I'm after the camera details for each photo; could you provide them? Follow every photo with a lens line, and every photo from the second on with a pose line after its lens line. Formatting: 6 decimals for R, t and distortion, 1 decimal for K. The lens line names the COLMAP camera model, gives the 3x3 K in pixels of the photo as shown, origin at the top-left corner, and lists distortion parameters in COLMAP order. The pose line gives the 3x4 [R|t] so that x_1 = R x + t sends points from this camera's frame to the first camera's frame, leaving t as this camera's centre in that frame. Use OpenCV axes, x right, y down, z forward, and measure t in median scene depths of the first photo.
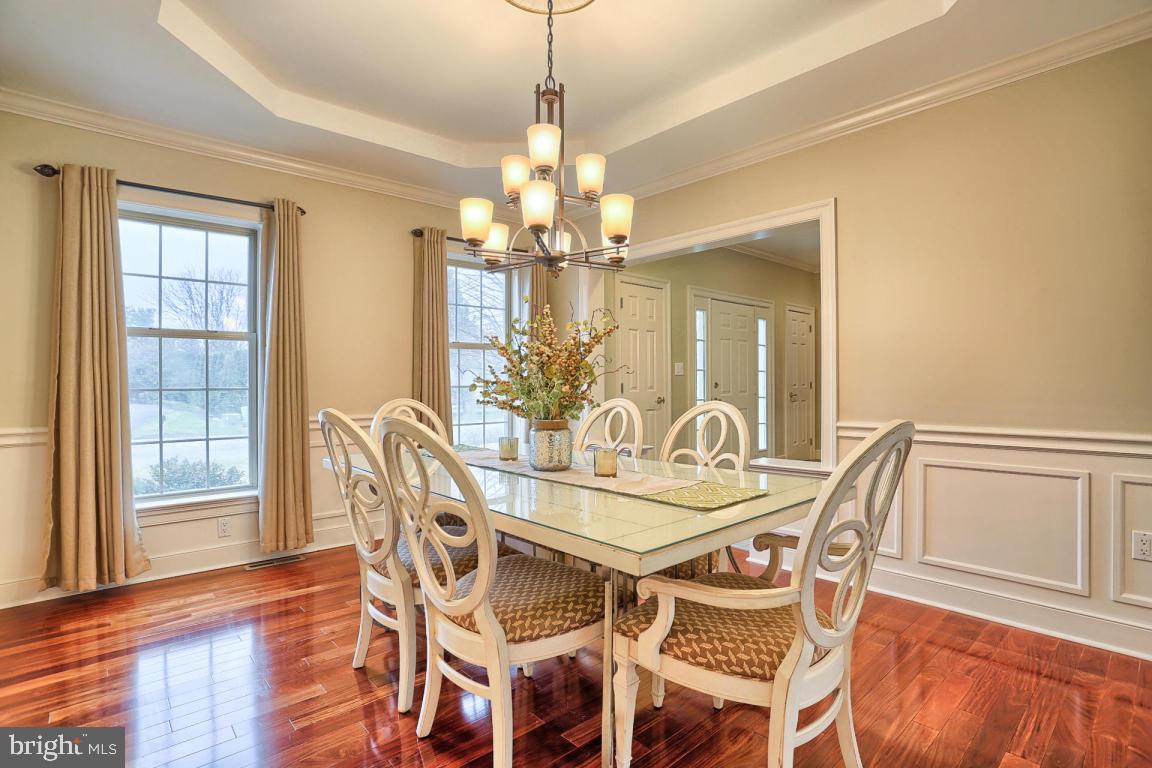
lens RADIAL K [[571.0, 0, 577.3], [0, 571.0, 383.7], [0, 0, 1]] dist [-0.002107, -0.000200]
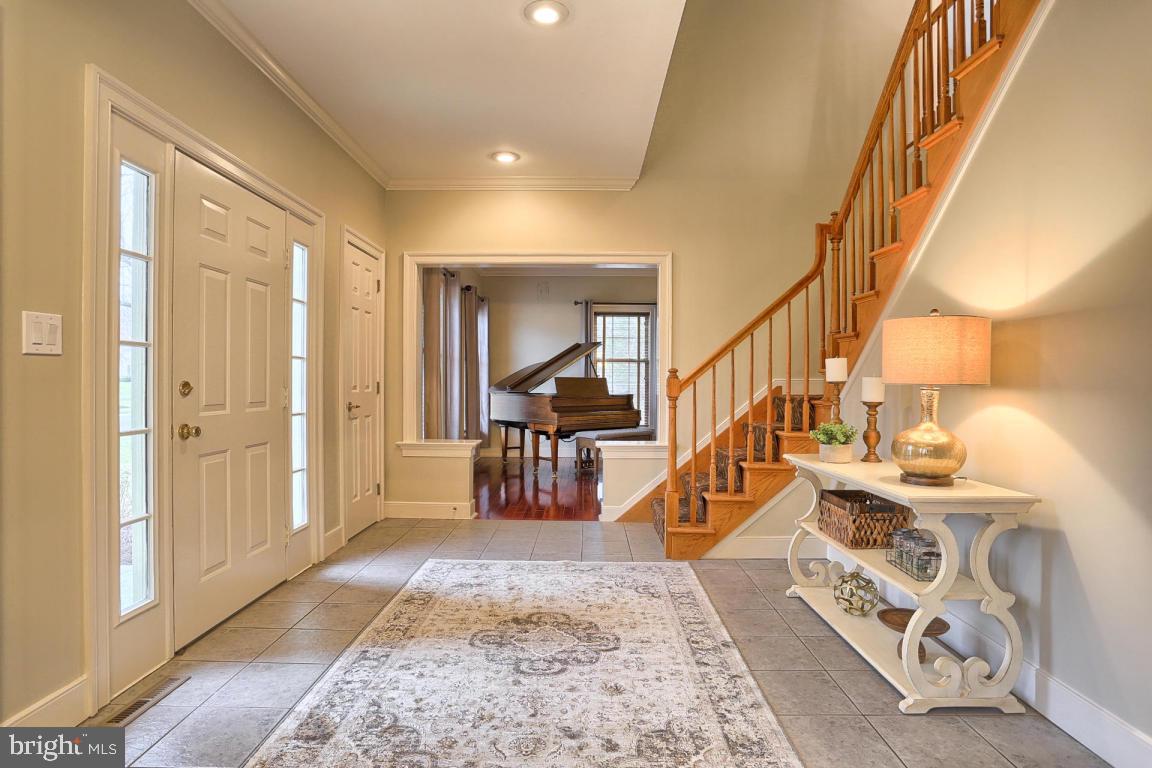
lens RADIAL K [[612.5, 0, 578.9], [0, 612.5, 377.2], [0, 0, 1]] dist [-0.005211, -0.001114]
pose [[0.681898, 0.008882, 0.731394, 0.118852], [-0.002413, 0.999948, -0.009894, -0.001524], [-0.731444, 0.004982, 0.681884, 0.509094]]
